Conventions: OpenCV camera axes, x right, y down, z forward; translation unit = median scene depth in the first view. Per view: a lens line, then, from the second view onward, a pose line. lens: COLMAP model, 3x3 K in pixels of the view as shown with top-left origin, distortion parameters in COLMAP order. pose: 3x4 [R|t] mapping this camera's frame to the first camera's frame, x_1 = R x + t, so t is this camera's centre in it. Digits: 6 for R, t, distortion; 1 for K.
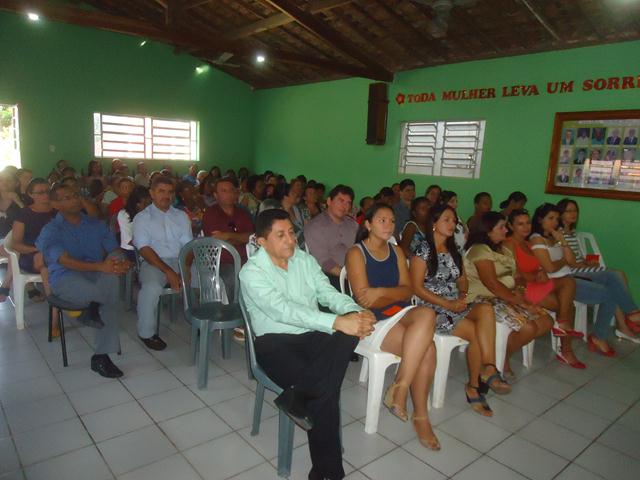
lens RADIAL K [[471.3, 0, 320.7], [0, 471.3, 239.9], [0, 0, 1]] dist [-0.003063, 0.007767]
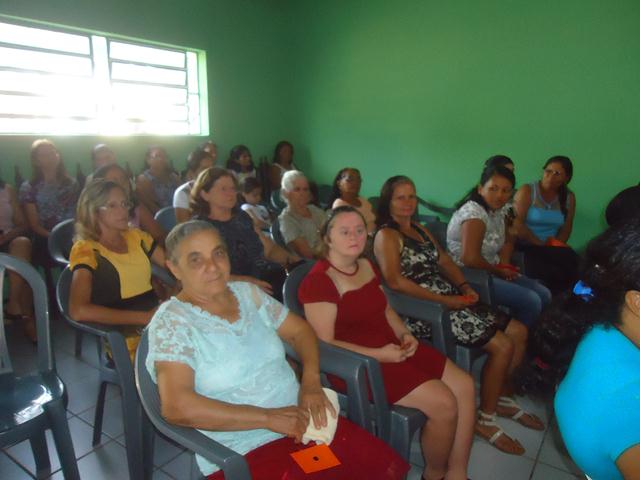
lens RADIAL K [[471.3, 0, 321.3], [0, 471.3, 241.8], [0, 0, 1]] dist [-0.003063, 0.007767]
pose [[0.965998, -0.089932, 0.242403, -0.349611], [0.074295, 0.994567, 0.072912, -0.109239], [-0.247644, -0.052423, 0.967432, 0.634919]]
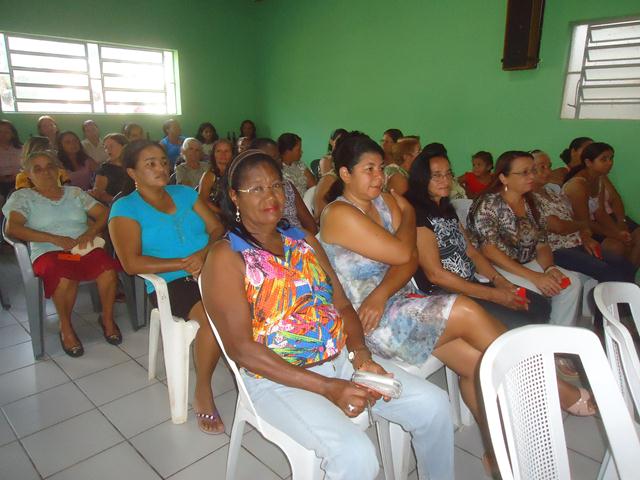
lens RADIAL K [[471.3, 0, 318.8], [0, 471.3, 234.2], [0, 0, 1]] dist [-0.003063, 0.007767]
pose [[0.994810, -0.058741, 0.083078, -0.174170], [0.052158, 0.995486, 0.079297, -0.061922], [-0.087361, -0.074552, 0.993383, 0.438297]]
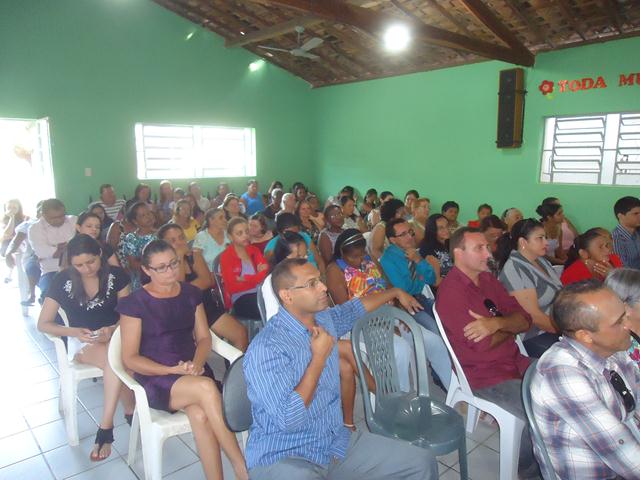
lens RADIAL K [[471.3, 0, 319.4], [0, 471.3, 238.8], [0, 0, 1]] dist [-0.003063, 0.007767]
pose [[0.998418, -0.052839, 0.019215, -0.215971], [0.052869, 0.998601, -0.001072, -0.064528], [-0.019131, 0.002086, 0.999815, 0.215793]]
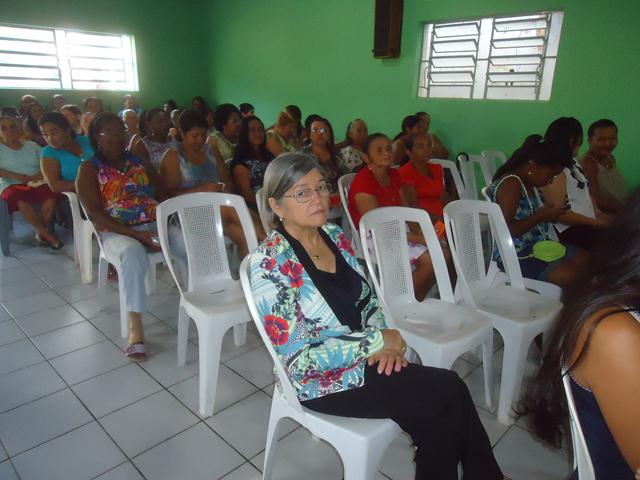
lens RADIAL K [[471.3, 0, 317.2], [0, 471.3, 238.5], [0, 0, 1]] dist [-0.003063, 0.007767]
pose [[0.995646, -0.052774, 0.076841, -0.056445], [0.042142, 0.990093, 0.133943, -0.029192], [-0.083148, -0.130121, 0.988006, 0.257393]]
